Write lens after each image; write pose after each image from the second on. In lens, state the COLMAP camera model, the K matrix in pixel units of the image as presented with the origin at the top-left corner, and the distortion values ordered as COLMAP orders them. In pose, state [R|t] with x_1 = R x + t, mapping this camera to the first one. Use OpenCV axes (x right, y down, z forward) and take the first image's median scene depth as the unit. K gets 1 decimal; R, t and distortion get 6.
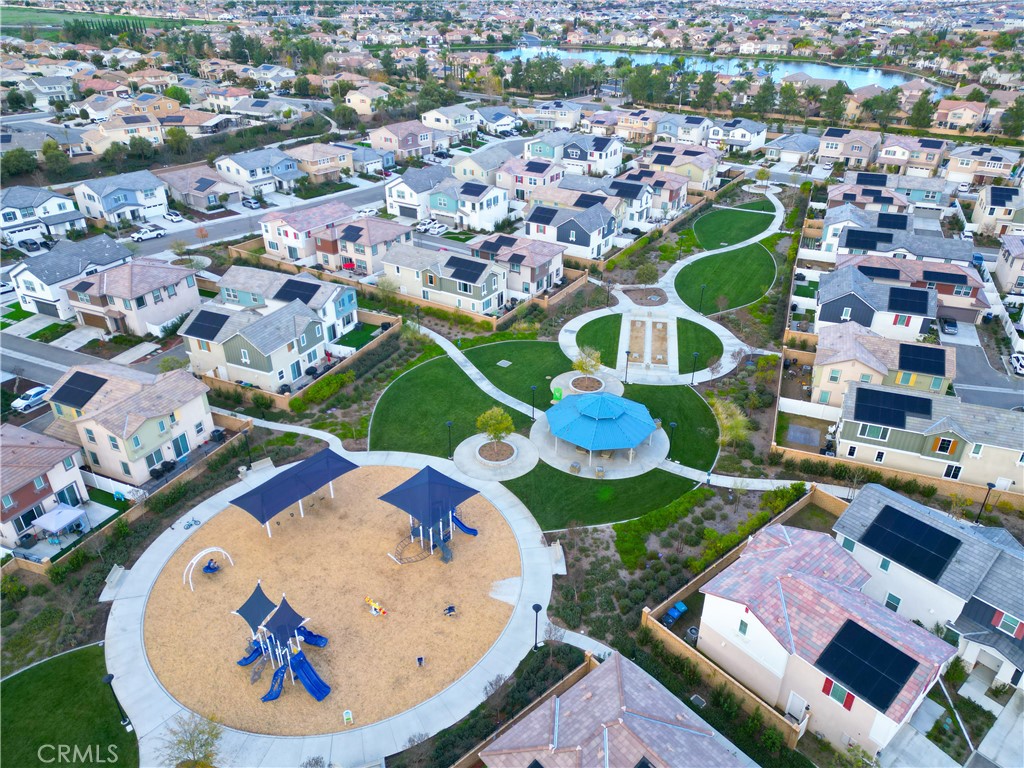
lens RADIAL K [[710.0, 0, 513.3], [0, 710.0, 381.9], [0, 0, 1]] dist [0.030014, -0.013220]
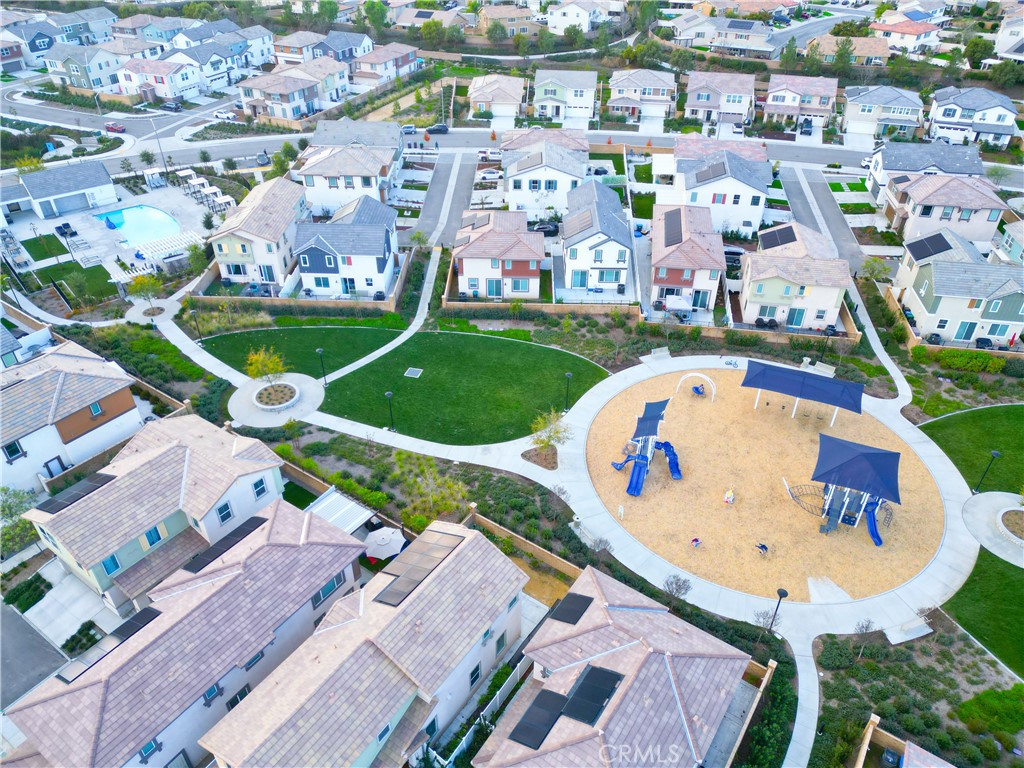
lens RADIAL K [[710.0, 0, 511.1], [0, 710.0, 384.7], [0, 0, 1]] dist [0.030014, -0.013220]
pose [[0.247173, 0.558965, -0.791495, 0.354214], [-0.476542, 0.781352, 0.402984, -0.063621], [0.843690, 0.277574, 0.459499, 0.142850]]
